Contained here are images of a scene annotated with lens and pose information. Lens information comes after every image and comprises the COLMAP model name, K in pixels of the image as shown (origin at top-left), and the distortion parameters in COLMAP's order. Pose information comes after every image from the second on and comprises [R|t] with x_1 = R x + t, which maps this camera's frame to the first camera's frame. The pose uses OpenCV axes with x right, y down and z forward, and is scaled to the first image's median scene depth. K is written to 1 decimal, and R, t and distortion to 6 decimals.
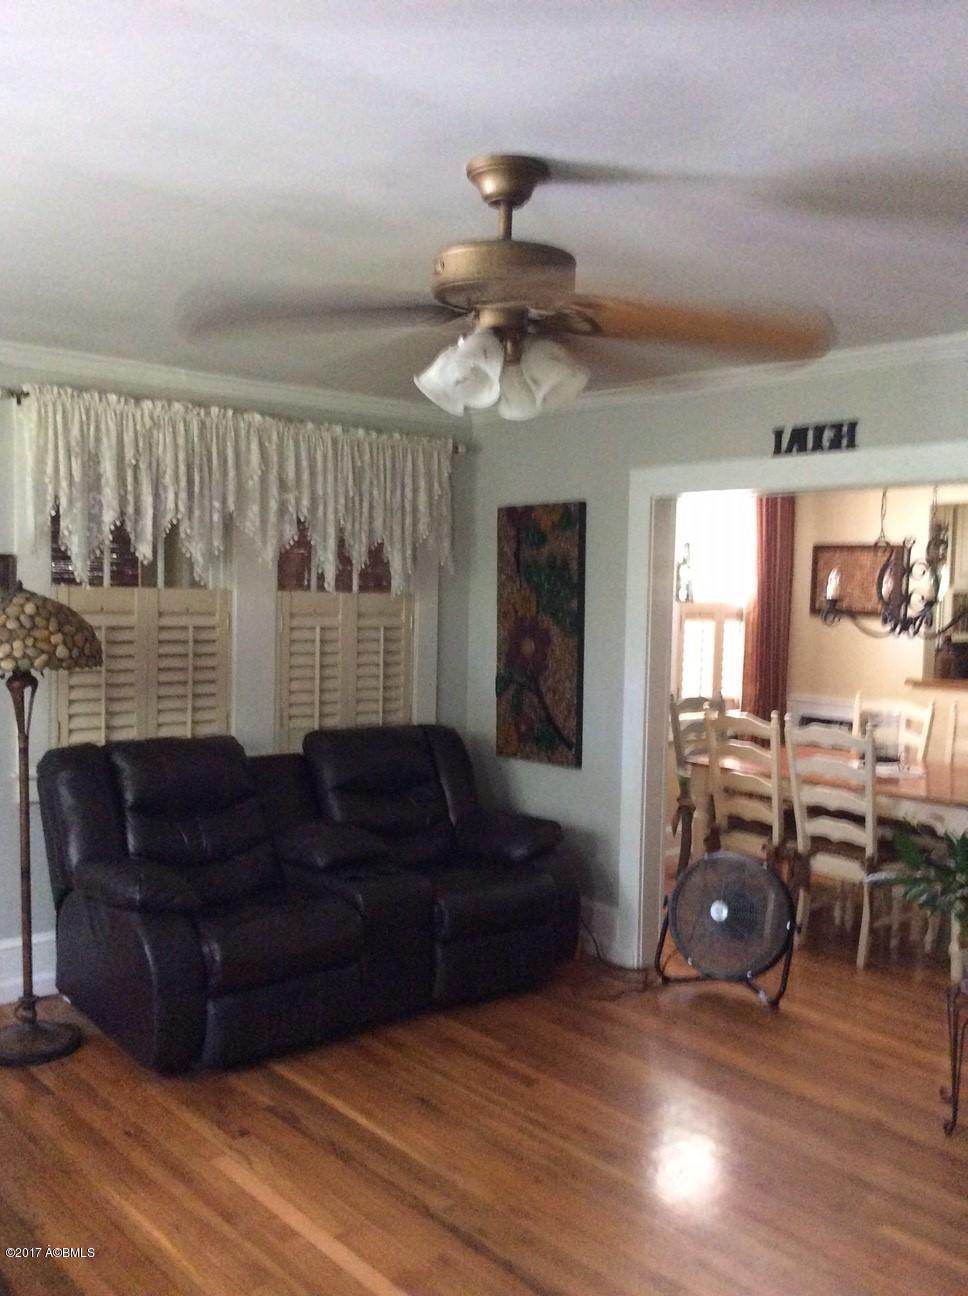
lens RADIAL K [[1126.8, 0, 485.3], [0, 1126.8, 651.0], [0, 0, 1]] dist [0.033765, -0.011035]
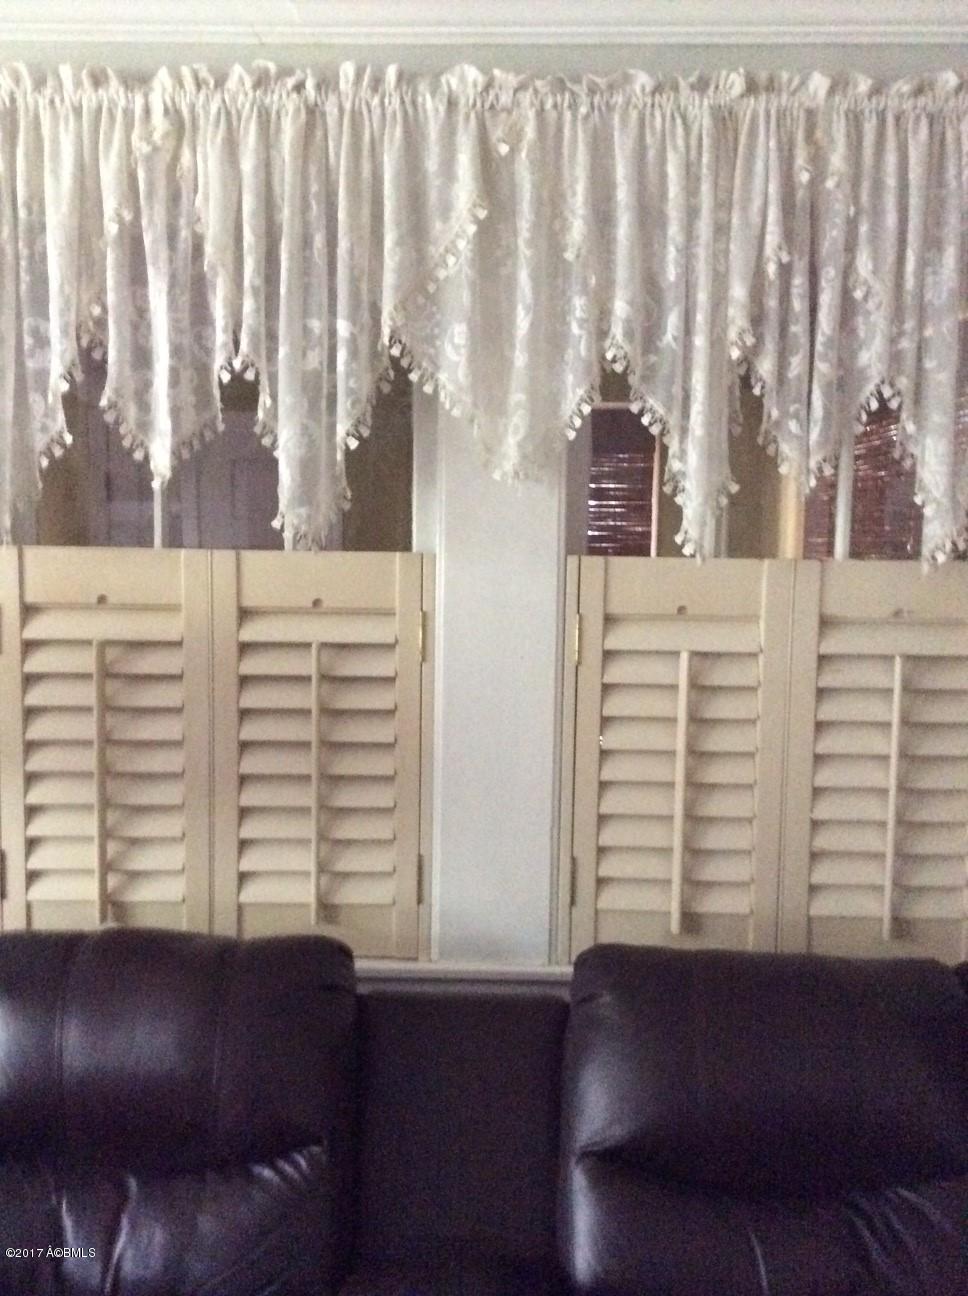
lens RADIAL K [[1126.8, 0, 476.0], [0, 1126.8, 648.3], [0, 0, 1]] dist [0.033765, -0.011035]
pose [[0.750420, 0.052409, -0.658881, 0.046817], [-0.031942, 0.998562, 0.043049, -0.037257], [0.660189, -0.011258, 0.751015, 0.691175]]
